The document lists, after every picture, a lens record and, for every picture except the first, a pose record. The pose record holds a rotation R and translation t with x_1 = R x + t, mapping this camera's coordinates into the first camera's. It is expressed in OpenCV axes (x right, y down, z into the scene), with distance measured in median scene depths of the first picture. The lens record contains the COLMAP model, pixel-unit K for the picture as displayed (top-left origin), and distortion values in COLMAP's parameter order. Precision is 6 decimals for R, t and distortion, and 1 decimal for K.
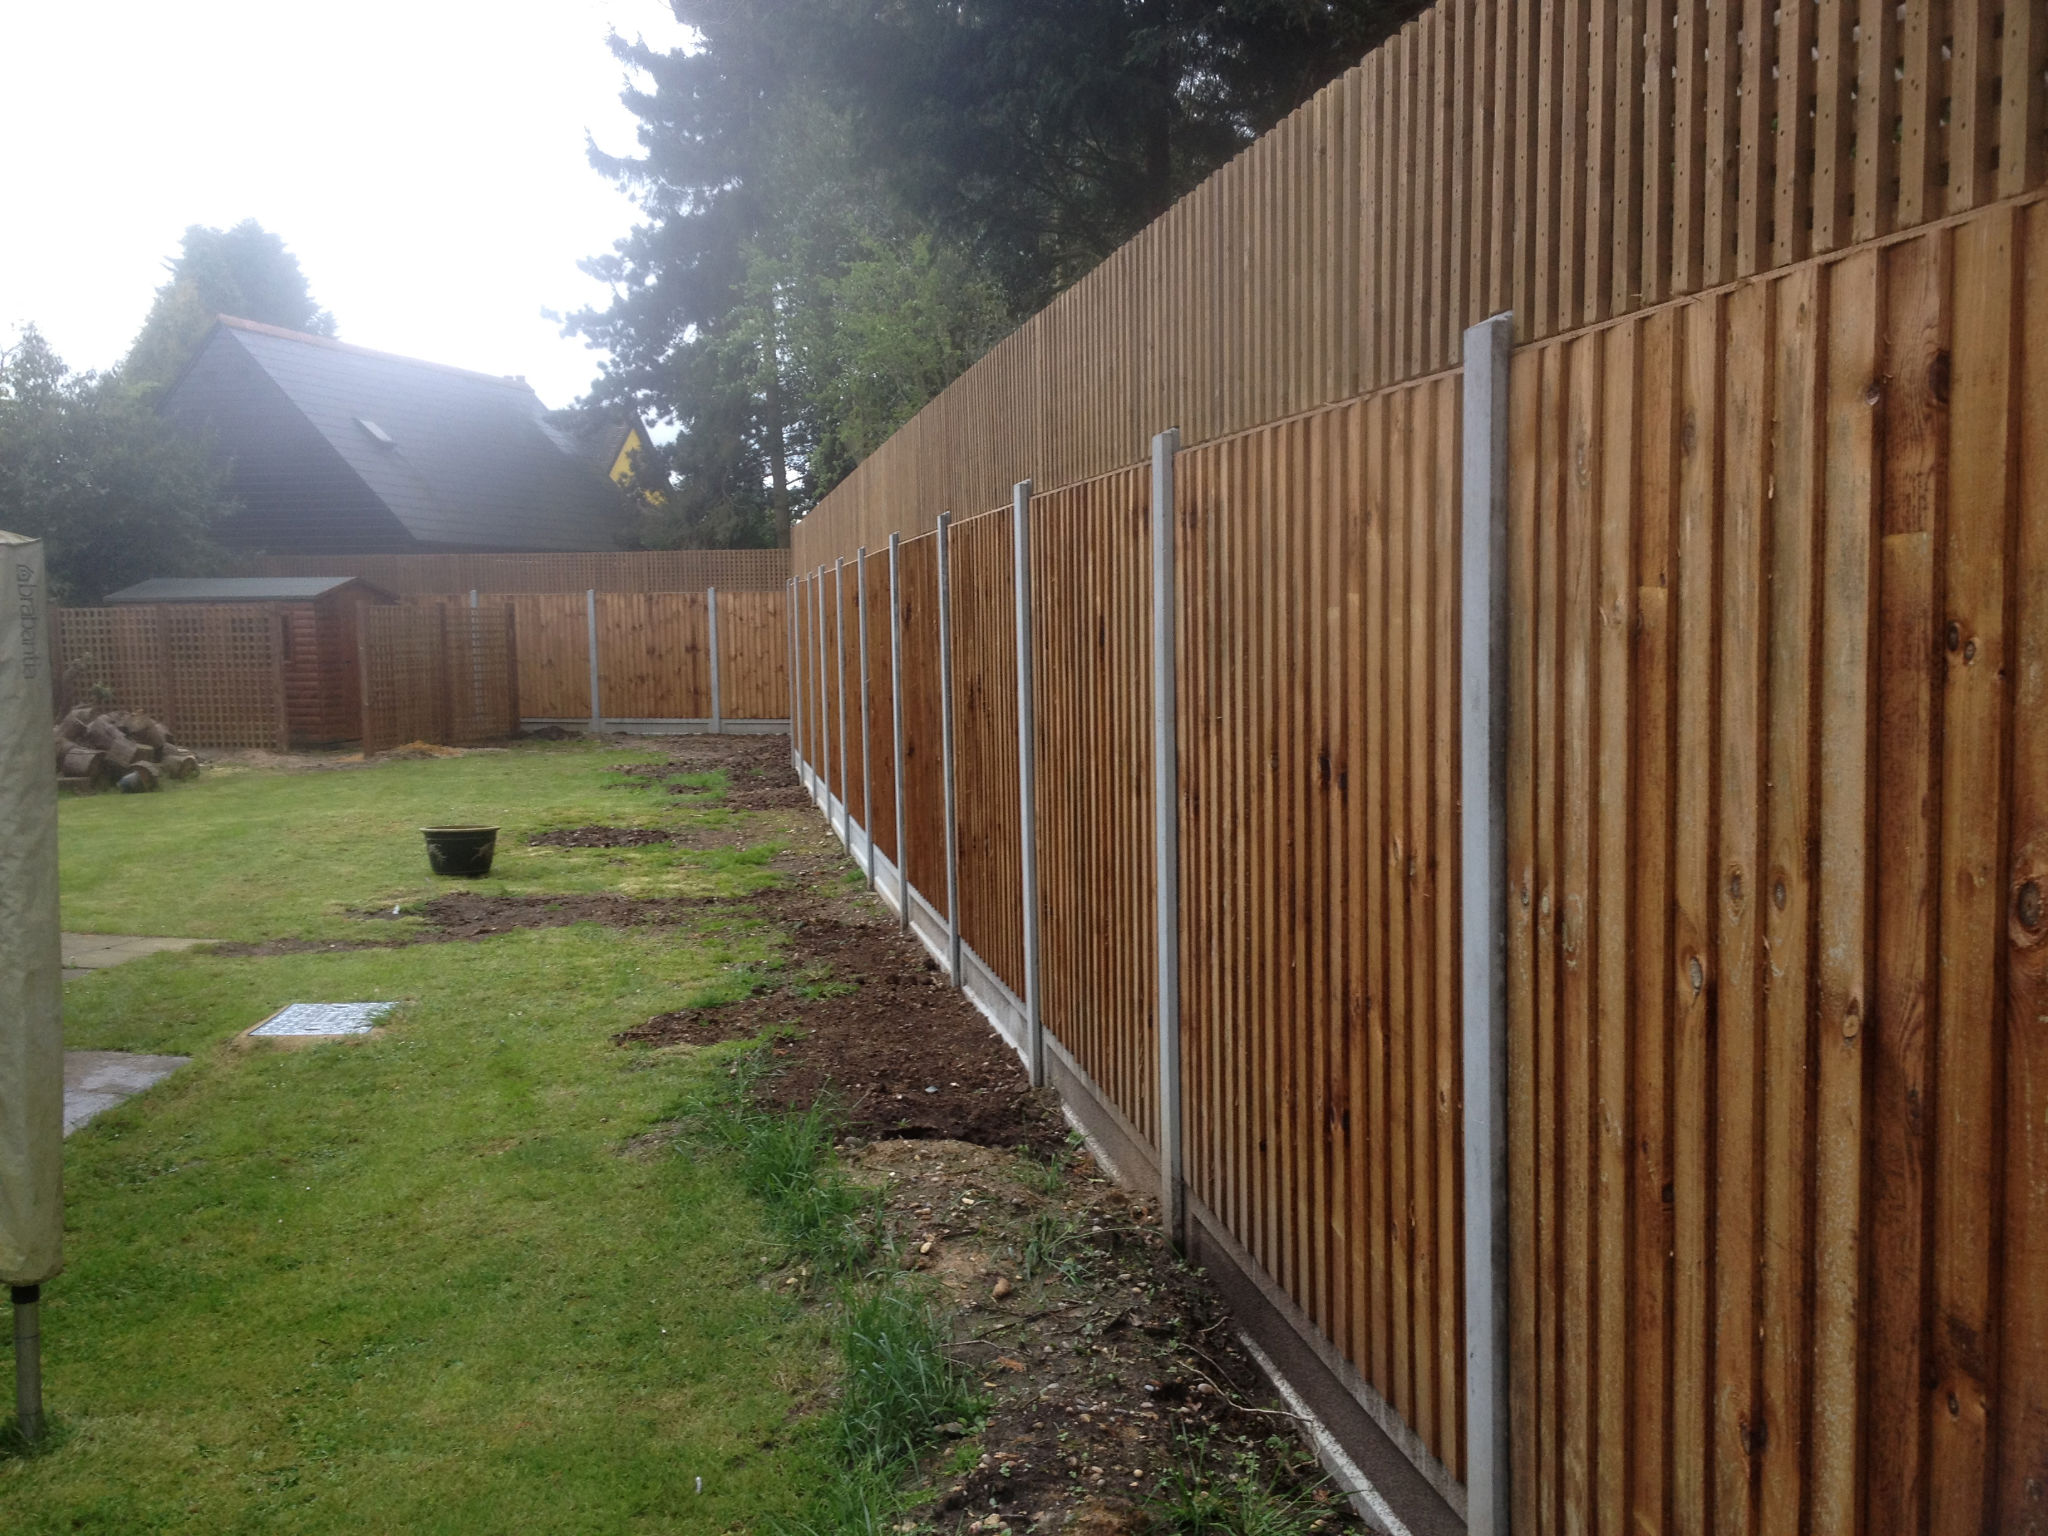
lens RADIAL K [[1913.7, 0, 1036.7], [0, 1913.7, 740.1], [0, 0, 1]] dist [0.099187, -0.222914]
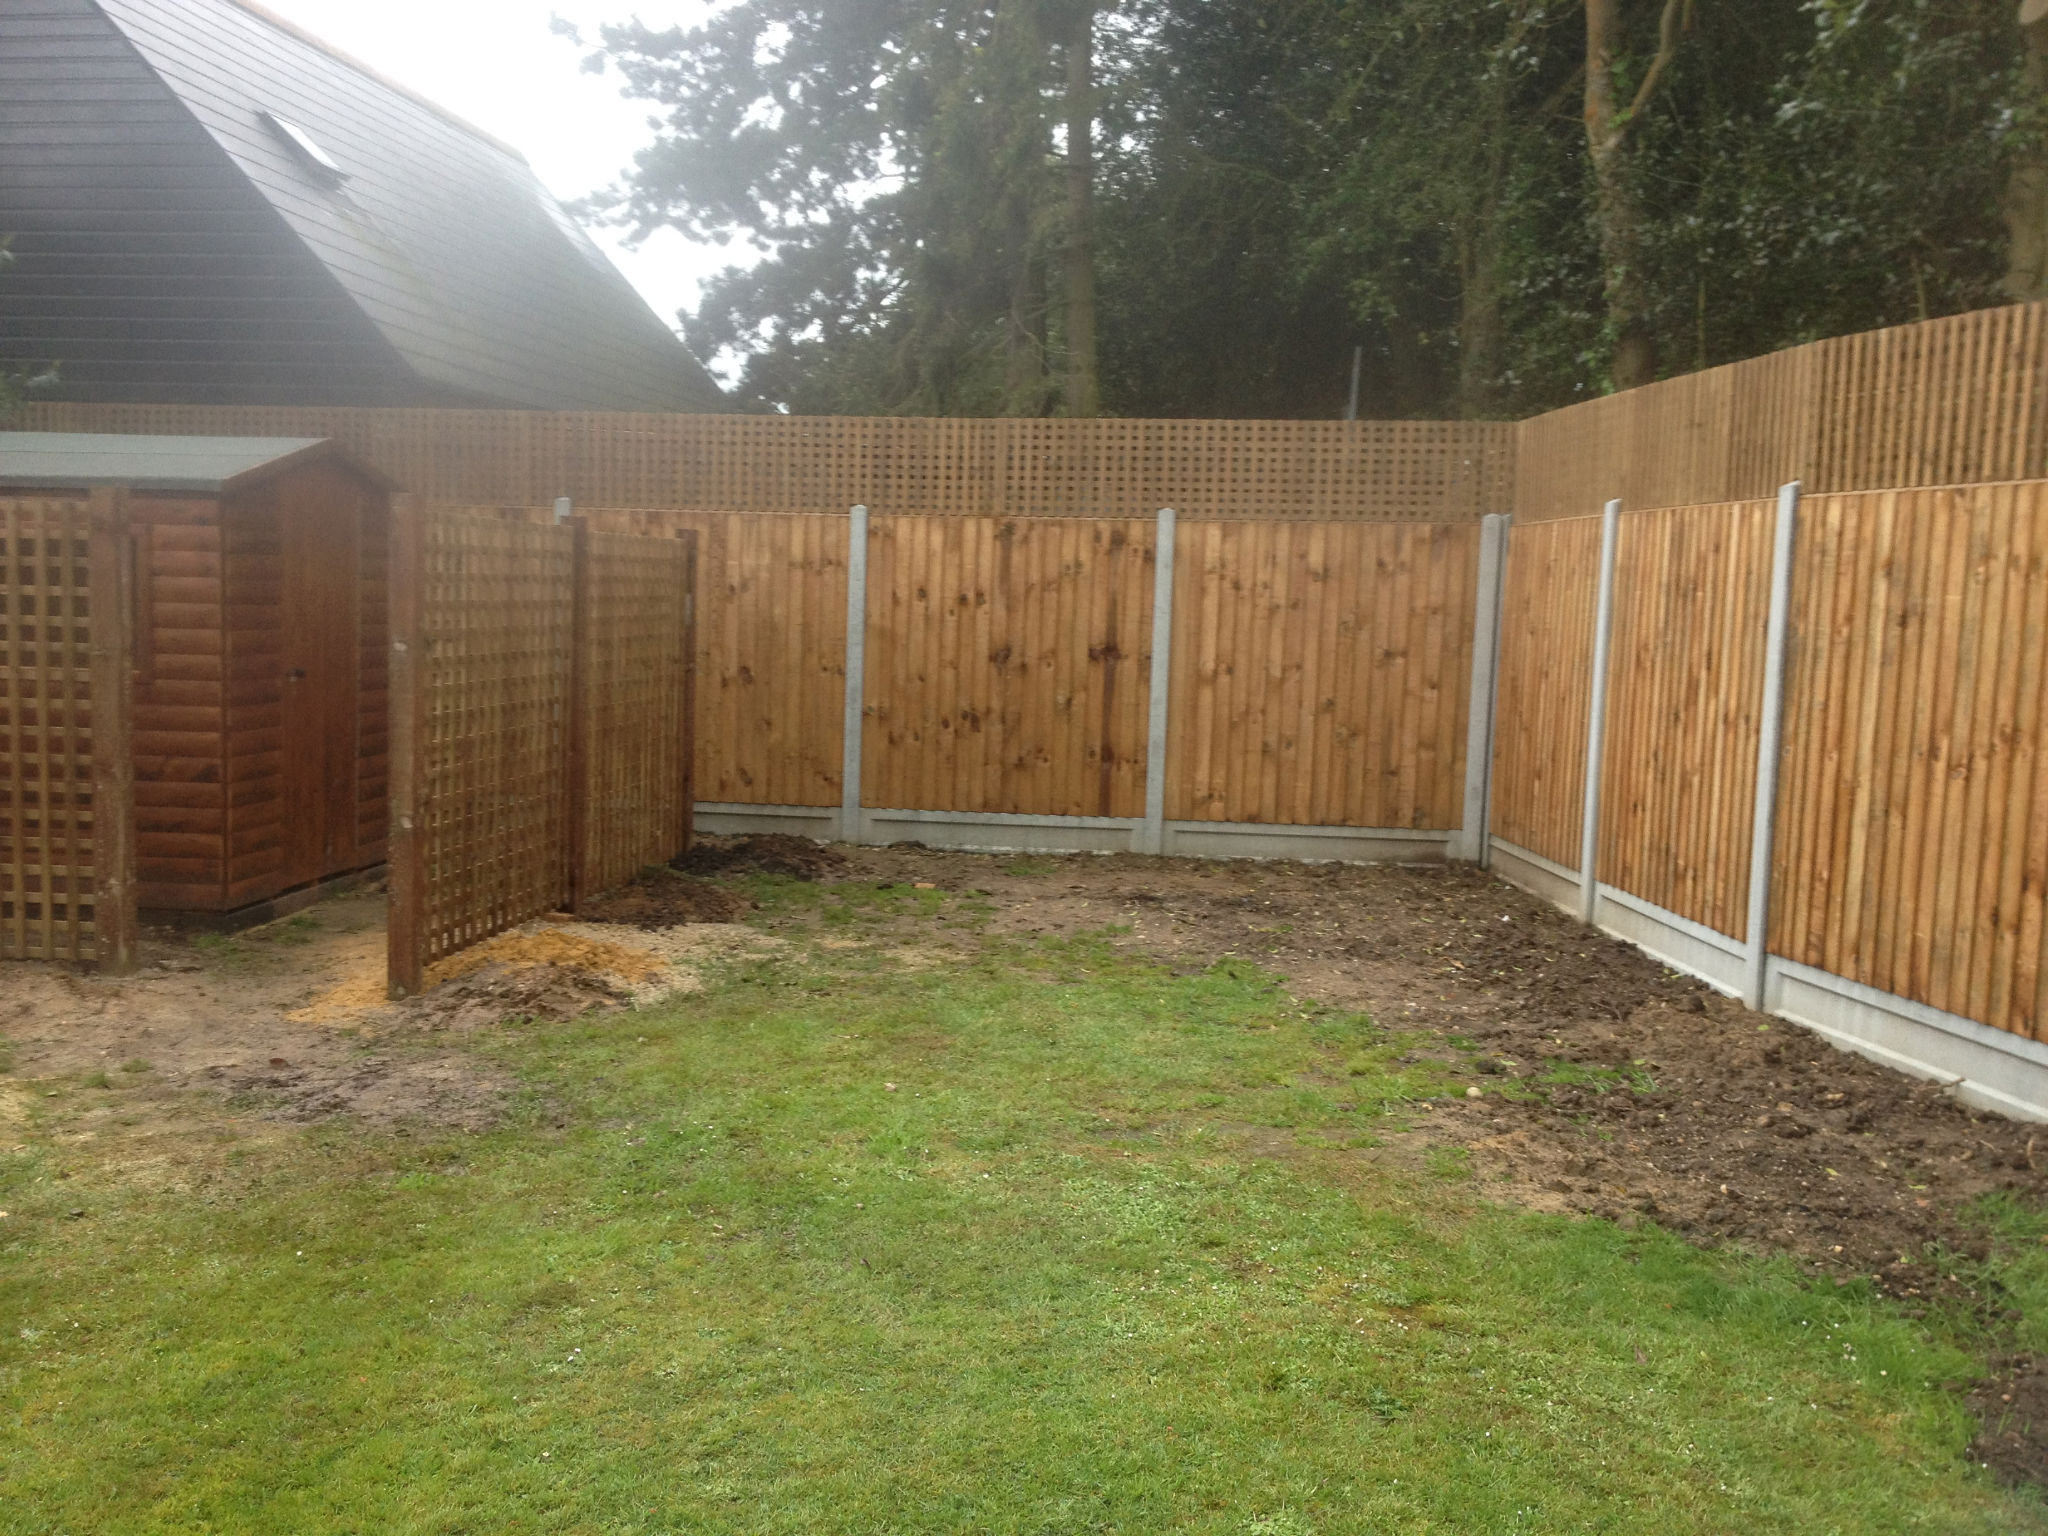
lens RADIAL K [[1874.7, 0, 990.4], [0, 1874.7, 845.5], [0, 0, 1]] dist [0.061381, -0.134250]
pose [[0.995436, 0.020793, 0.093137, -0.242154], [-0.027571, 0.997017, 0.072091, -0.034319], [-0.091360, -0.074330, 0.993040, 0.585609]]
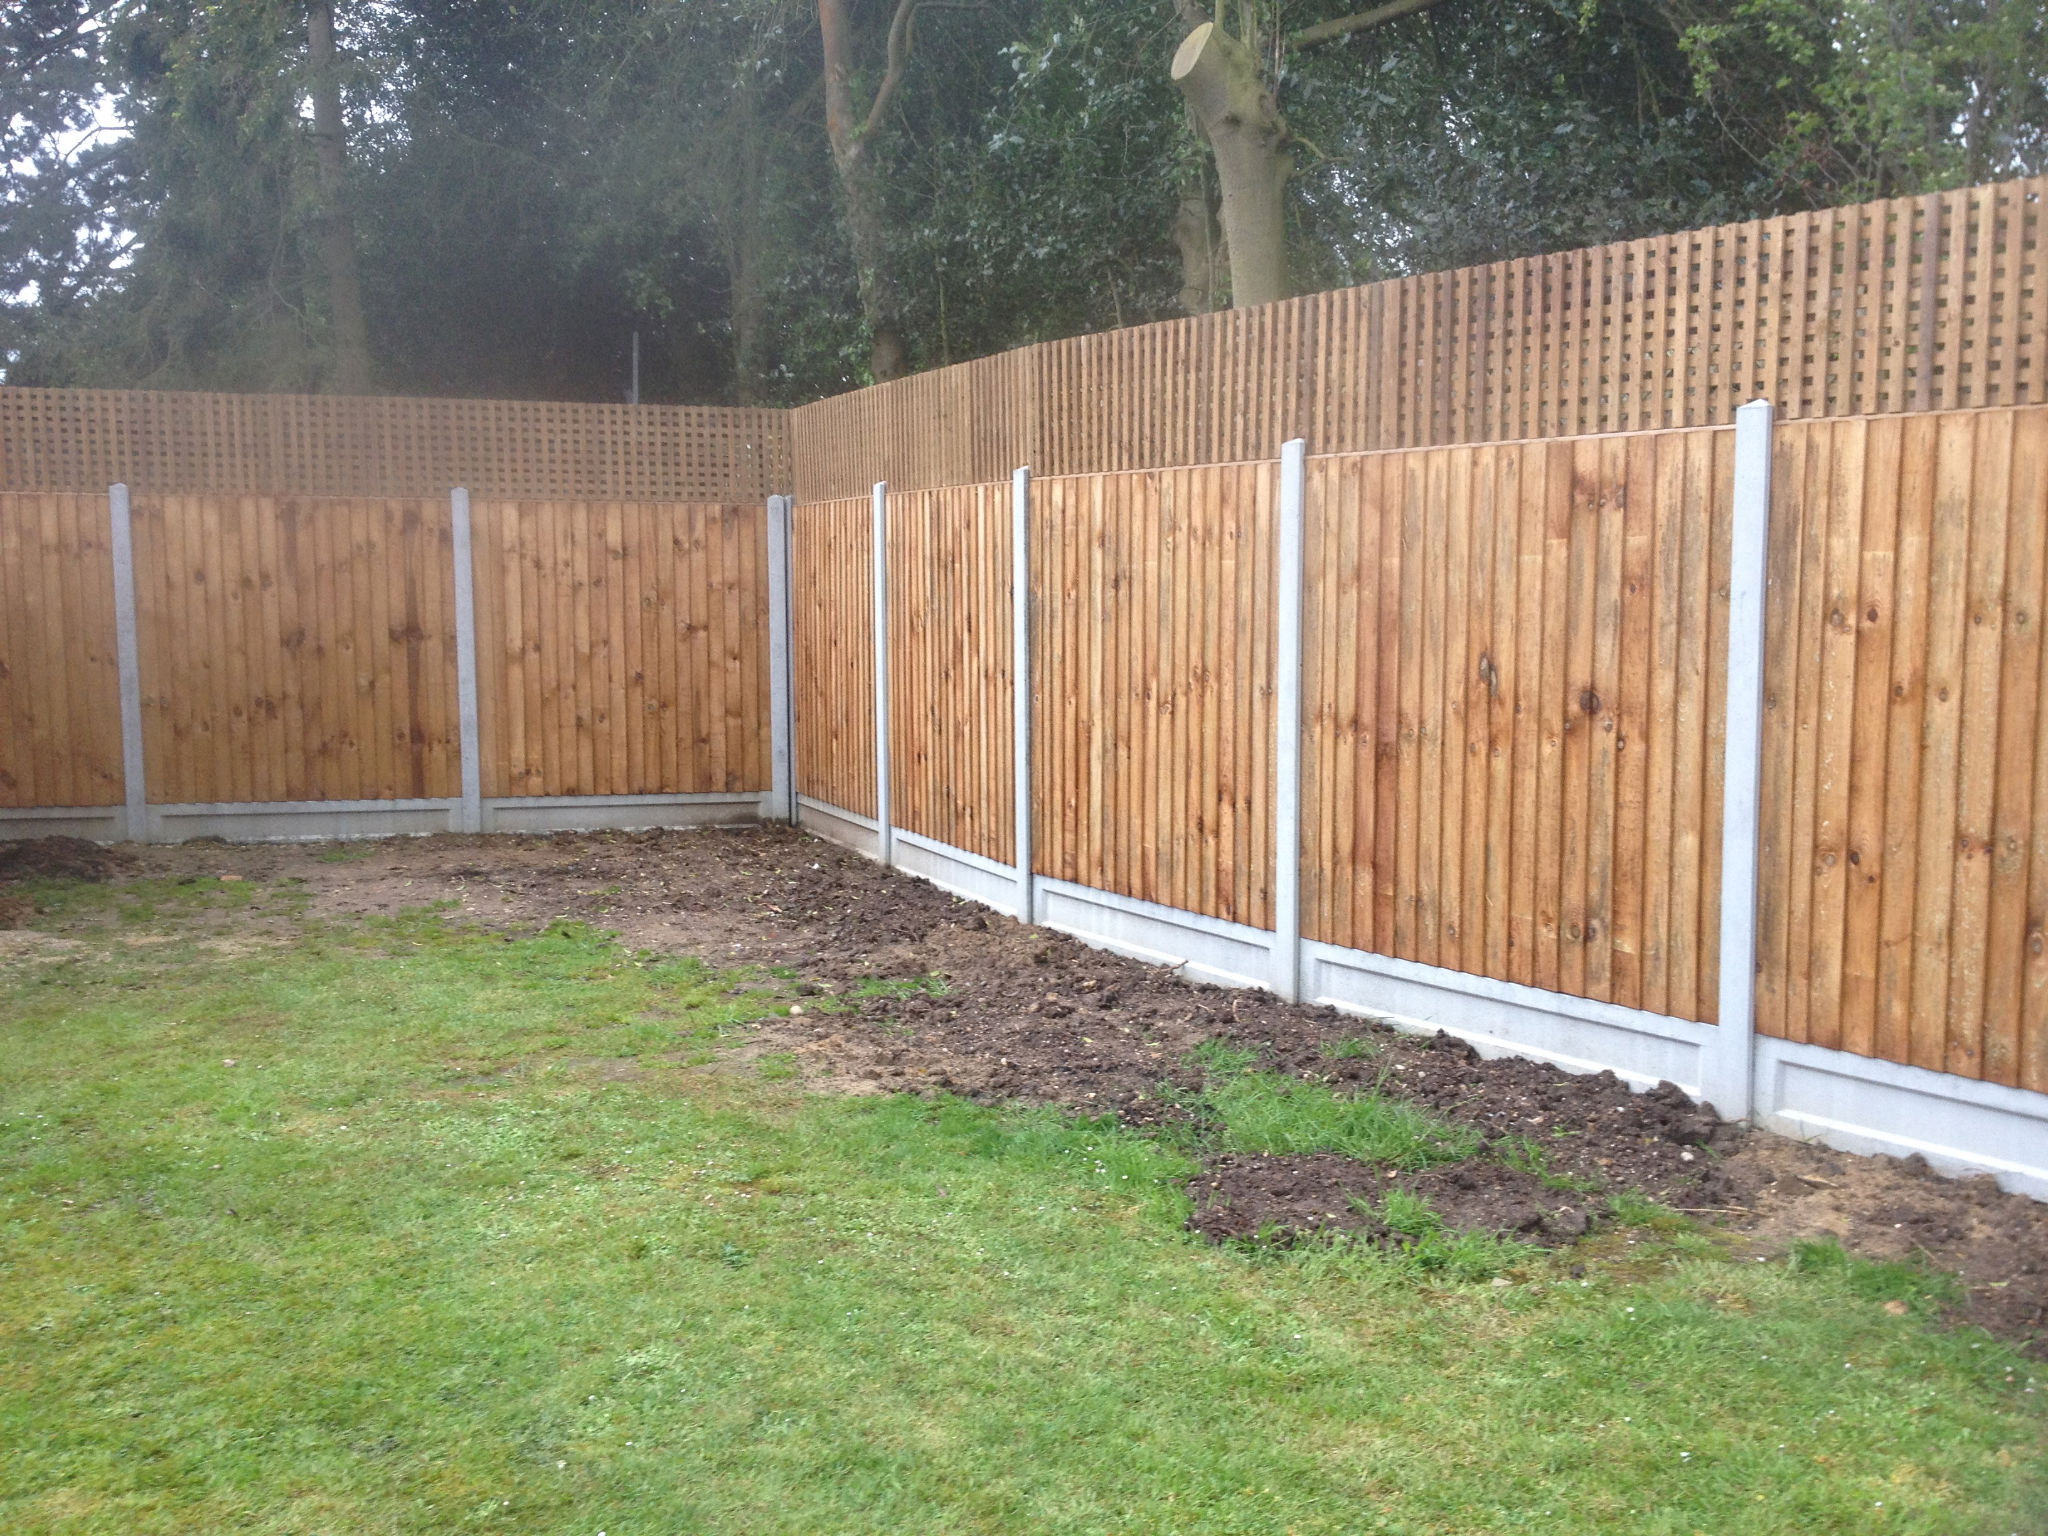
lens RADIAL K [[1904.5, 0, 1053.7], [0, 1904.5, 880.5], [0, 0, 1]] dist [0.065261, -0.135408]
pose [[0.885008, -0.056485, 0.462137, -0.250995], [0.015565, 0.995648, 0.091885, -0.030032], [-0.465316, -0.074126, 0.882035, 0.556983]]
